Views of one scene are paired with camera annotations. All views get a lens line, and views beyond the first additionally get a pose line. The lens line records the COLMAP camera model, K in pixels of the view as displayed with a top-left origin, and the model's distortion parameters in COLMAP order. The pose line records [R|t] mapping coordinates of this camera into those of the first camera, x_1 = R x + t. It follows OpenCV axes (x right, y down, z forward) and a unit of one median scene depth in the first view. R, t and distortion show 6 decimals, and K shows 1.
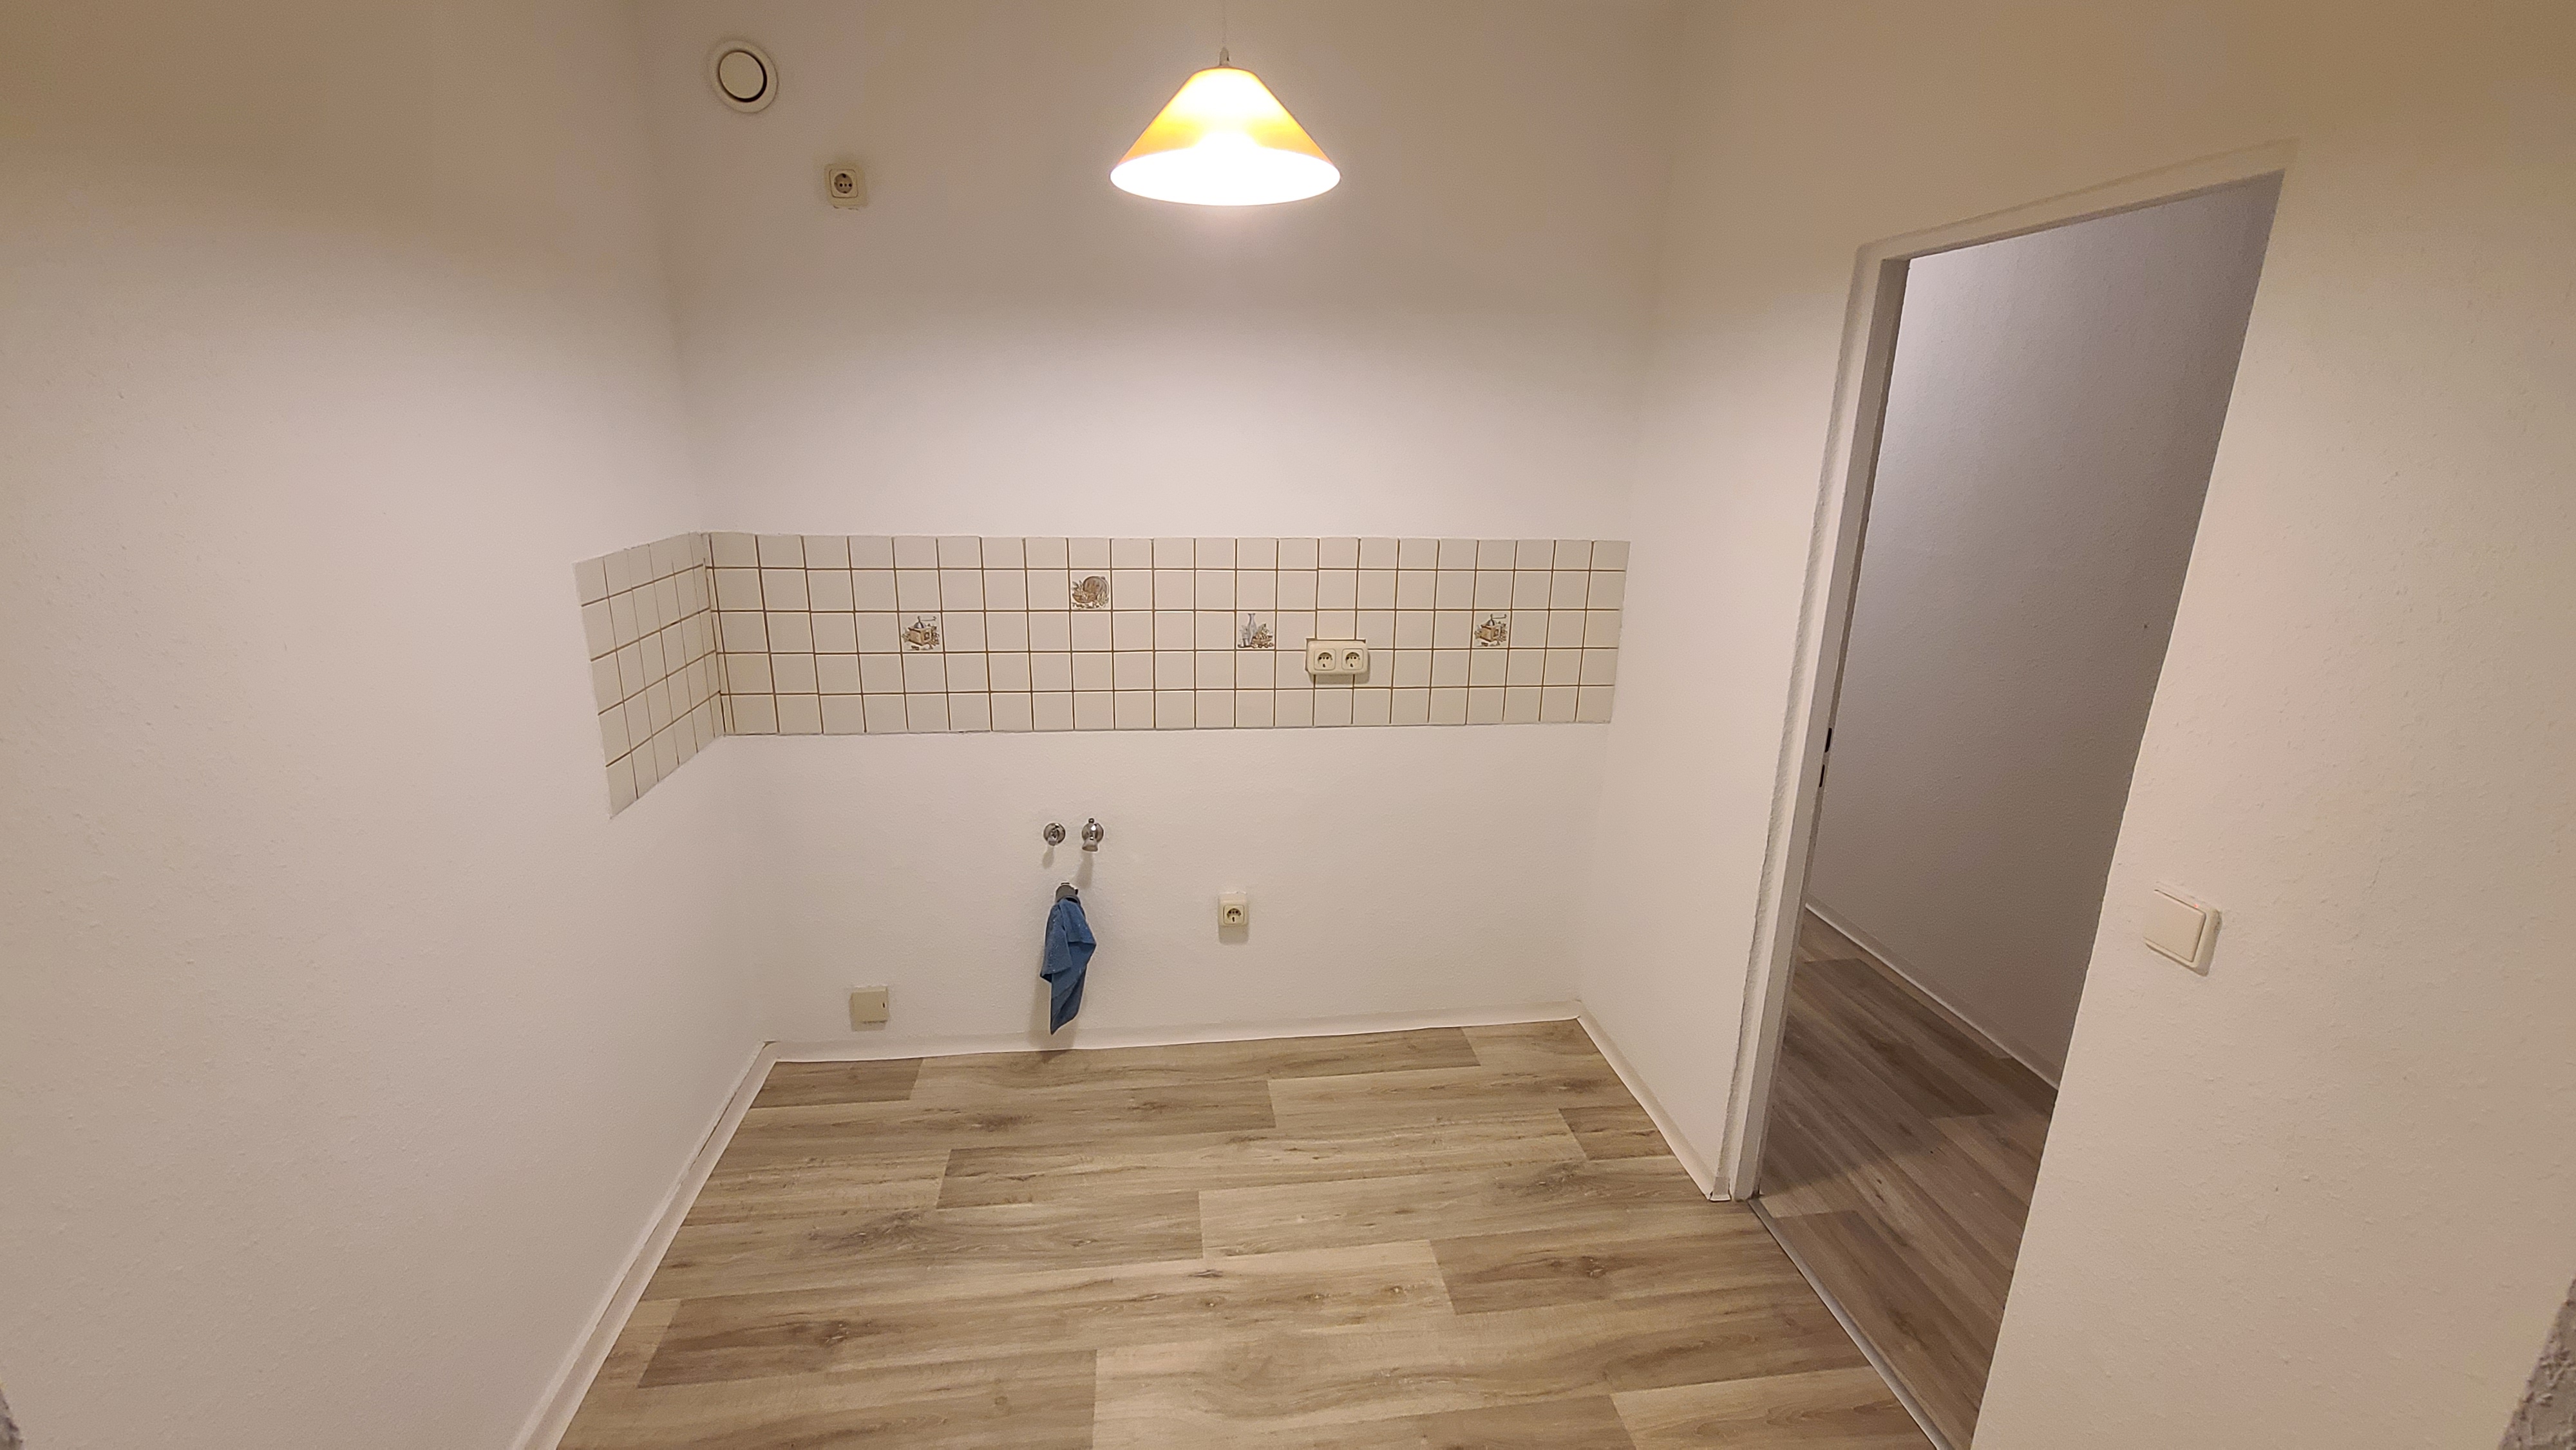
lens RADIAL K [[1052.0, 0, 1278.2], [0, 1052.0, 724.8], [0, 0, 1]] dist [0.007483, -0.005533]
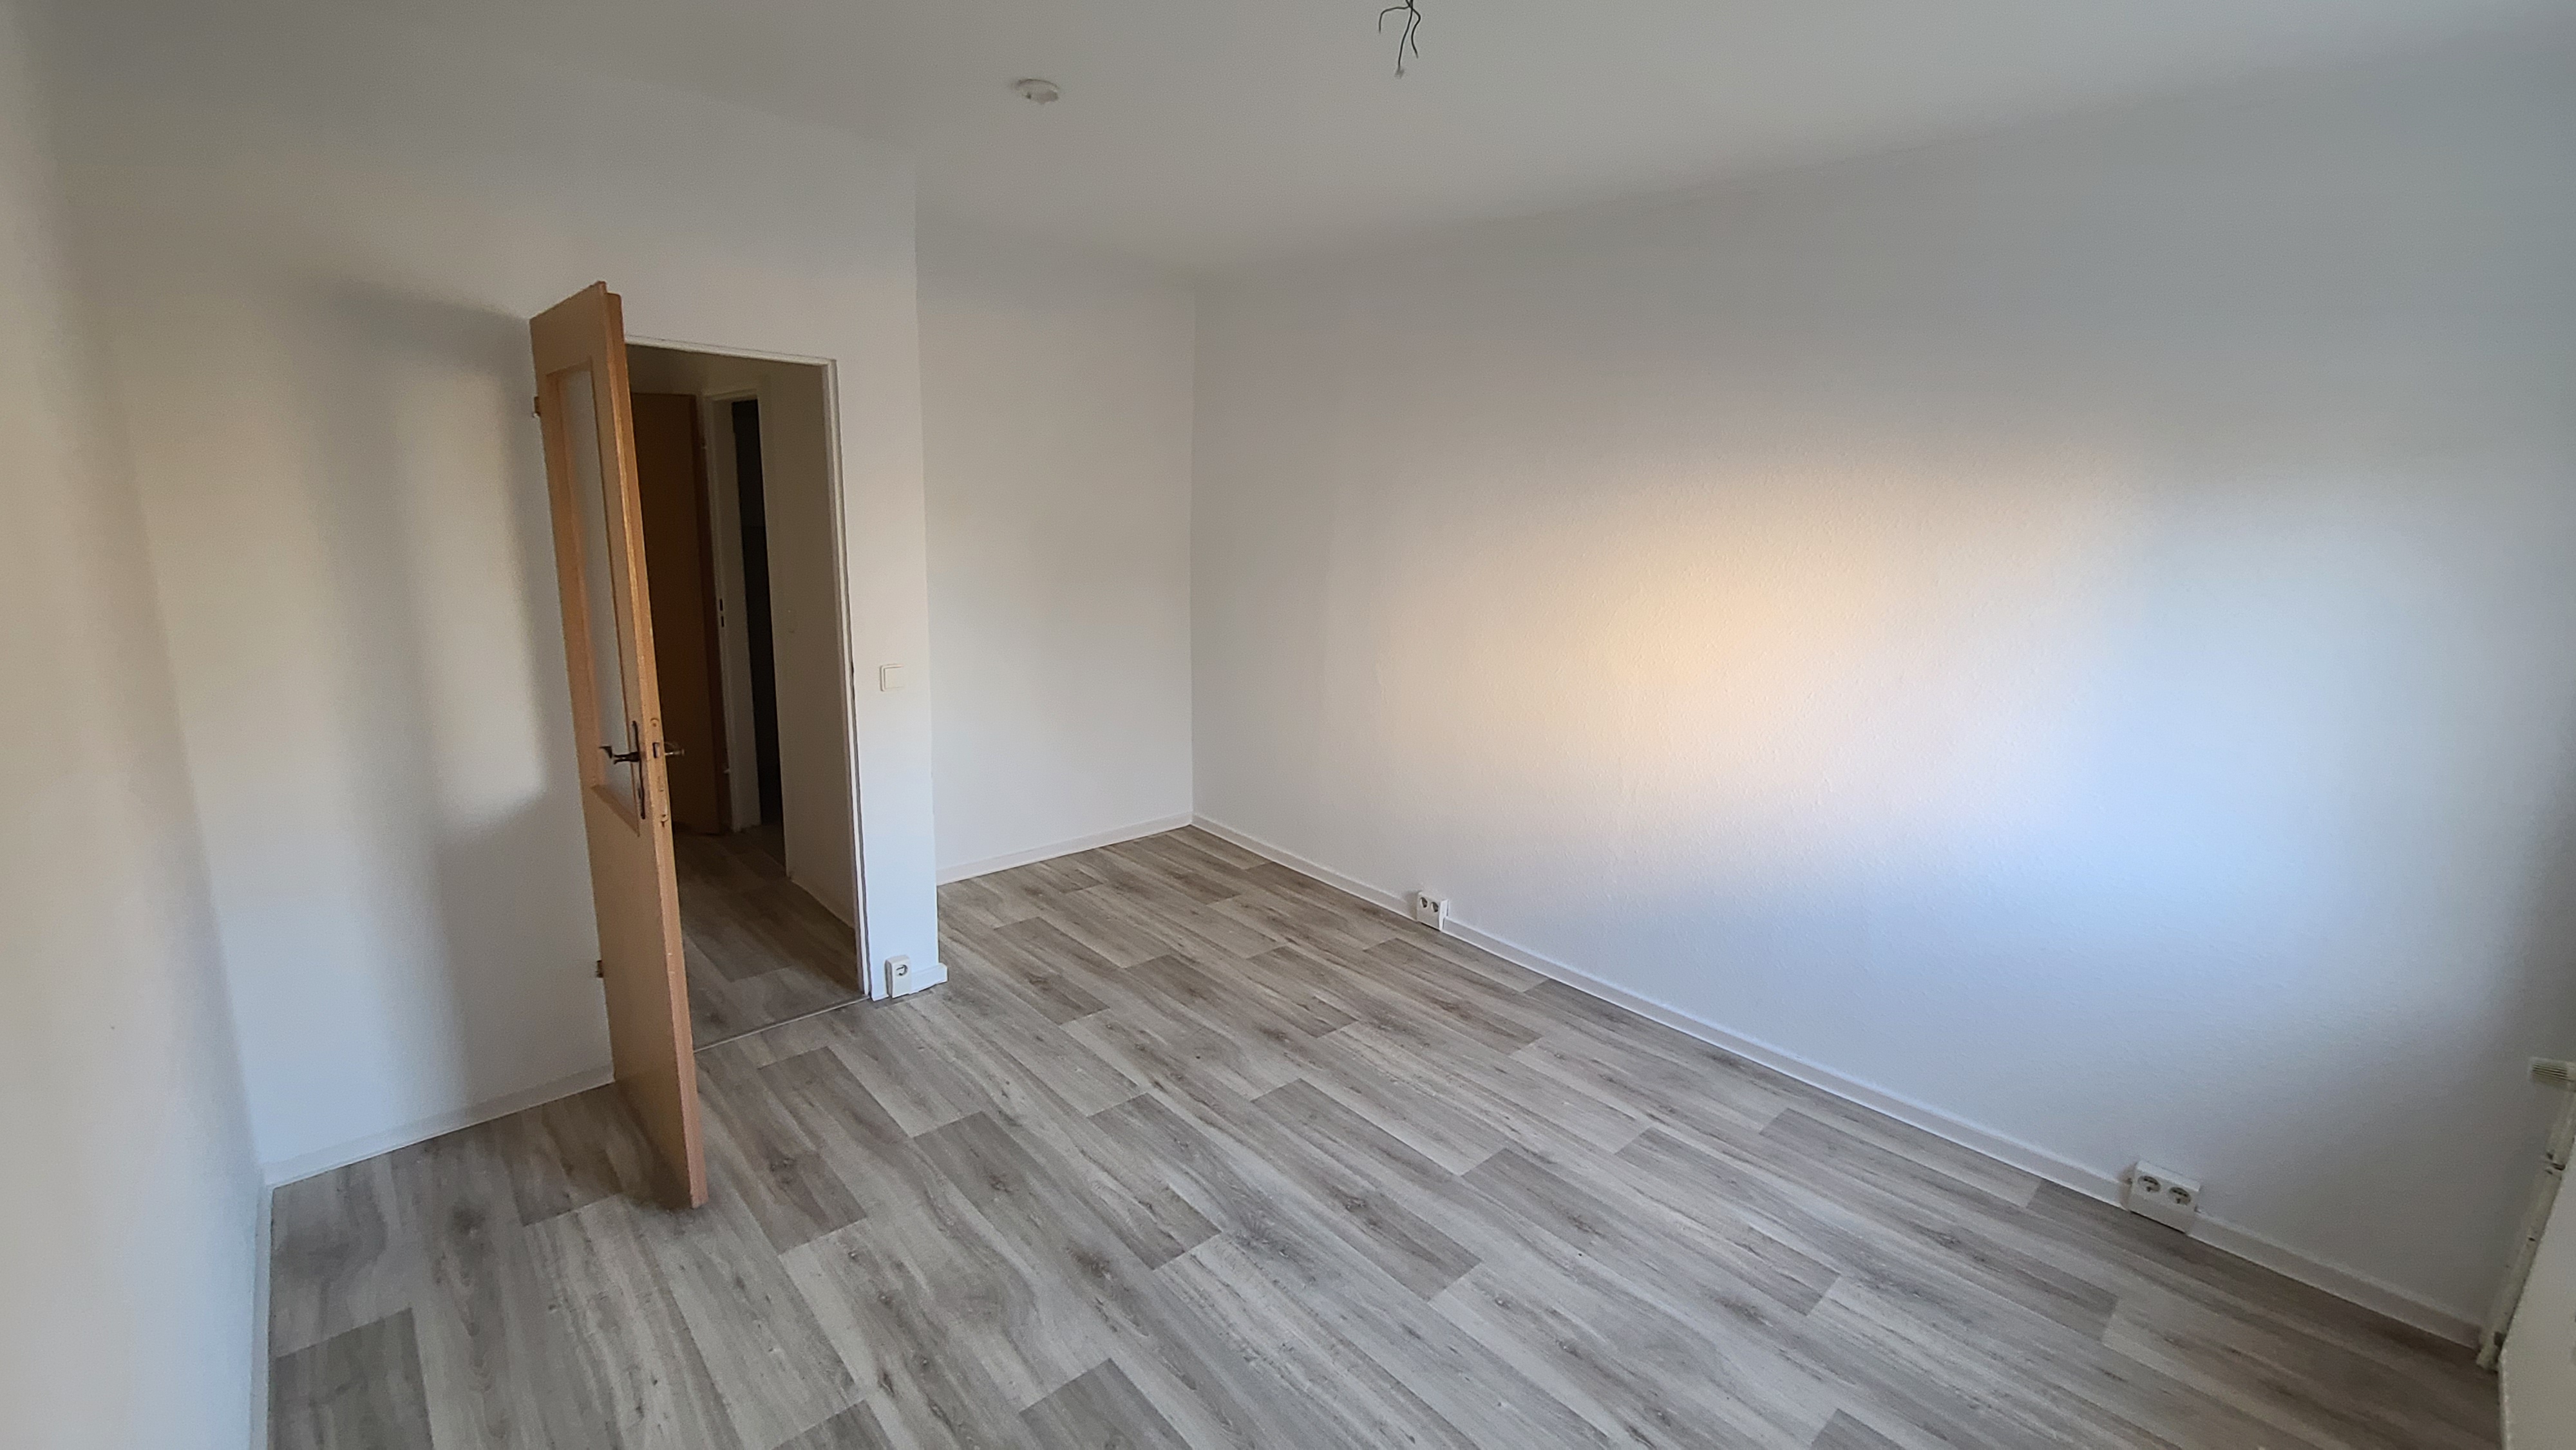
lens RADIAL K [[1052.0, 0, 1278.2], [0, 1052.0, 724.8], [0, 0, 1]] dist [0.007483, -0.005533]
pose [[-0.579875, -0.214086, 0.786074, -0.689741], [0.170217, 0.911726, 0.373874, -0.508916], [-0.796725, 0.350604, -0.492246, 1.726115]]
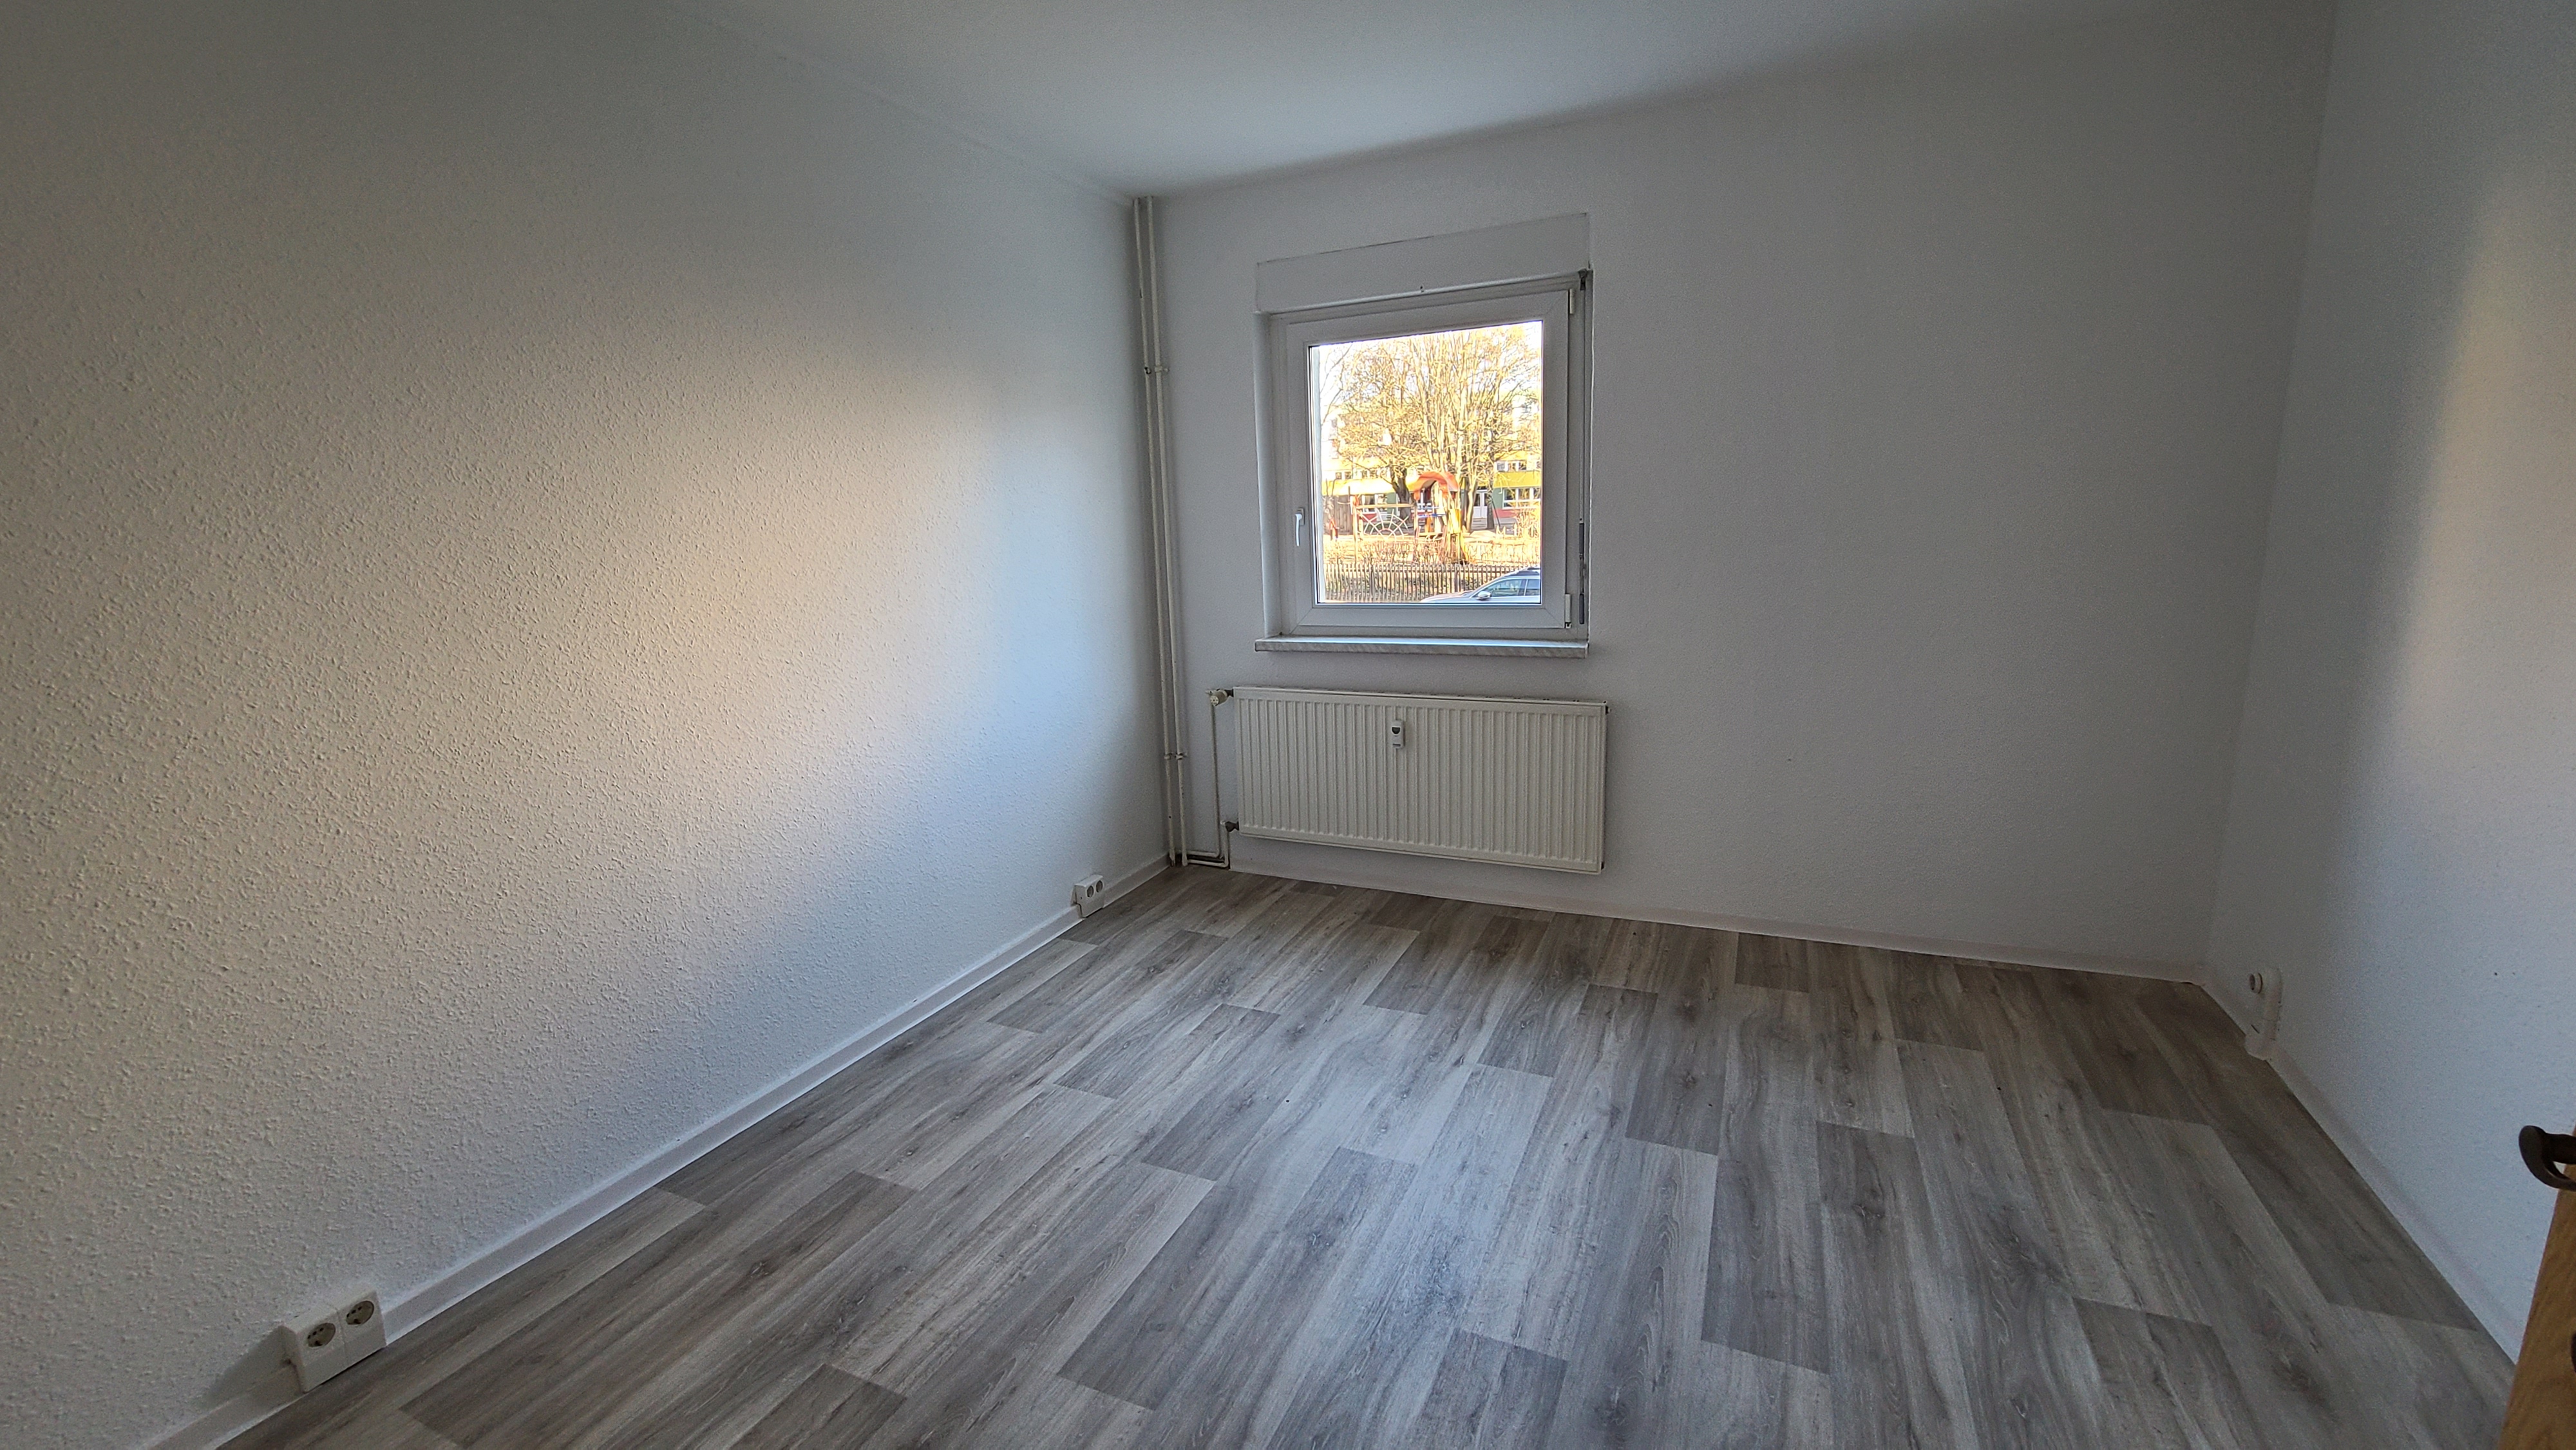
lens RADIAL K [[1052.0, 0, 1278.2], [0, 1052.0, 724.8], [0, 0, 1]] dist [0.007483, -0.005533]
pose [[-0.535412, 0.168593, -0.827593, 0.704318], [-0.199530, 0.926889, 0.317907, -0.328087], [0.820684, 0.335341, -0.462628, 1.541965]]
